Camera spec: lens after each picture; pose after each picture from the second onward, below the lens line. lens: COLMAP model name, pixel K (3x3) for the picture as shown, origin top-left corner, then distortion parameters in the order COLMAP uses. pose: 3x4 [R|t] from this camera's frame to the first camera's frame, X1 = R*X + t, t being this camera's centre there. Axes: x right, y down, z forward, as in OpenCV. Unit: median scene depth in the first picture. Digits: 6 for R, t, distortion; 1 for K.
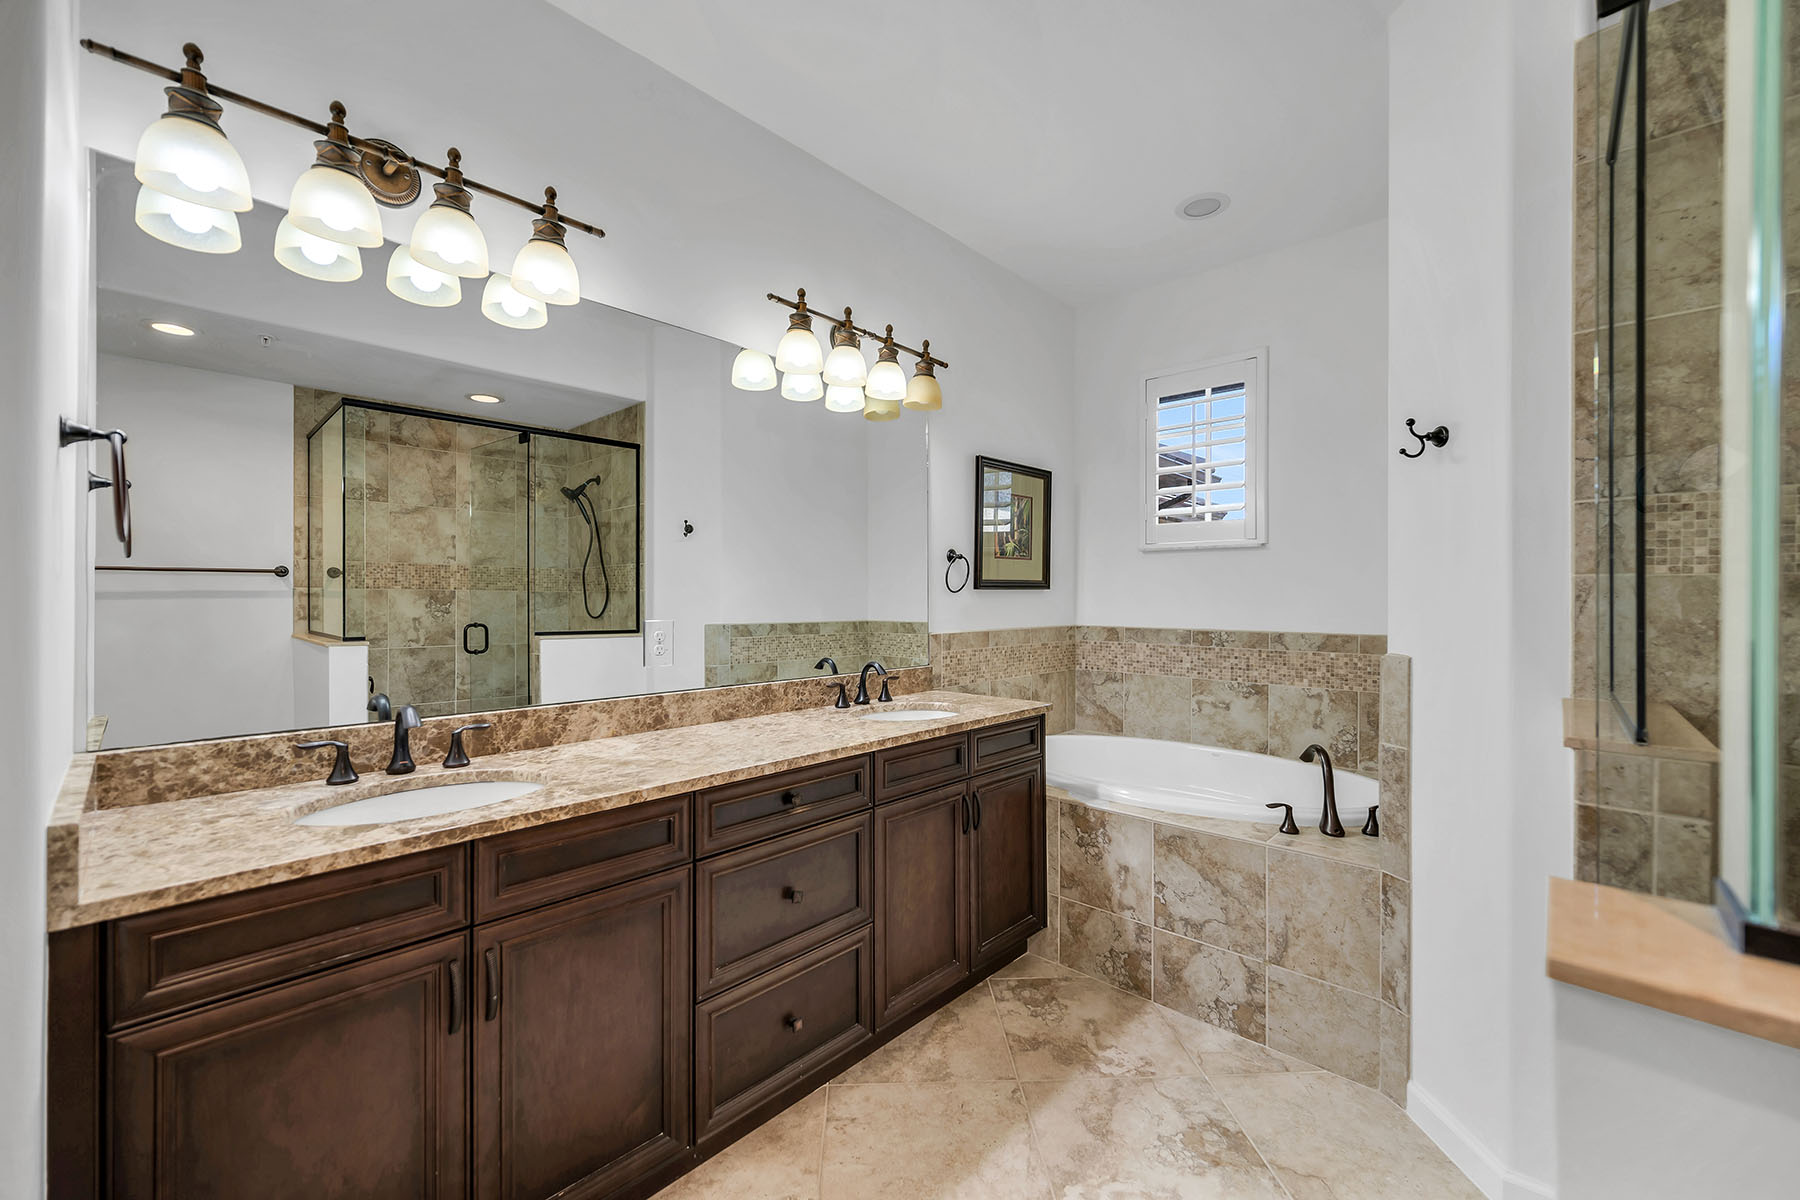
lens RADIAL K [[718.9, 0, 896.2], [0, 718.9, 600.1], [0, 0, 1]] dist [-0.001294, -0.000272]
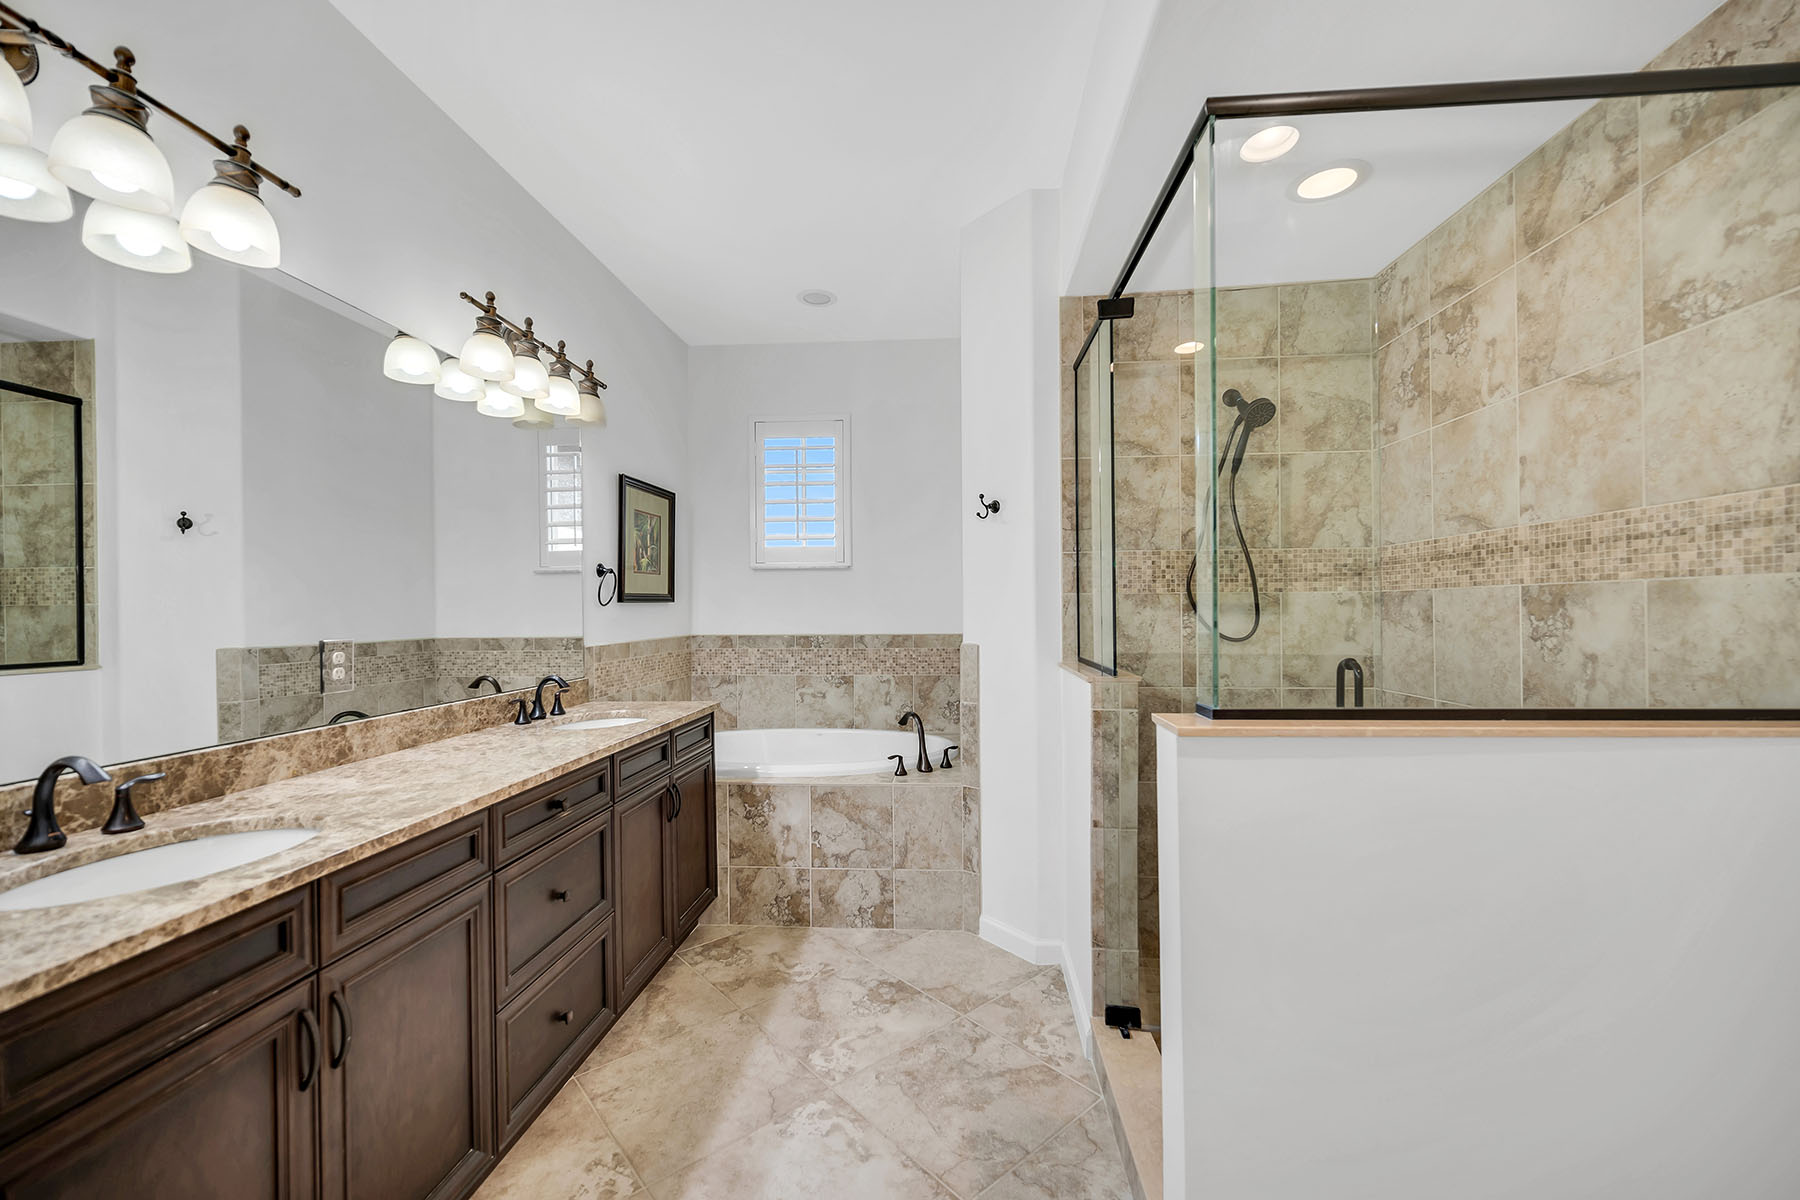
lens RADIAL K [[726.2, 0, 903.7], [0, 726.2, 612.7], [0, 0, 1]] dist [-0.001107, 0.000279]
pose [[0.781908, -0.012601, 0.623266, -0.331507], [0.012212, 0.999913, 0.004896, -0.000497], [-0.623274, 0.003783, 0.781994, -0.114357]]
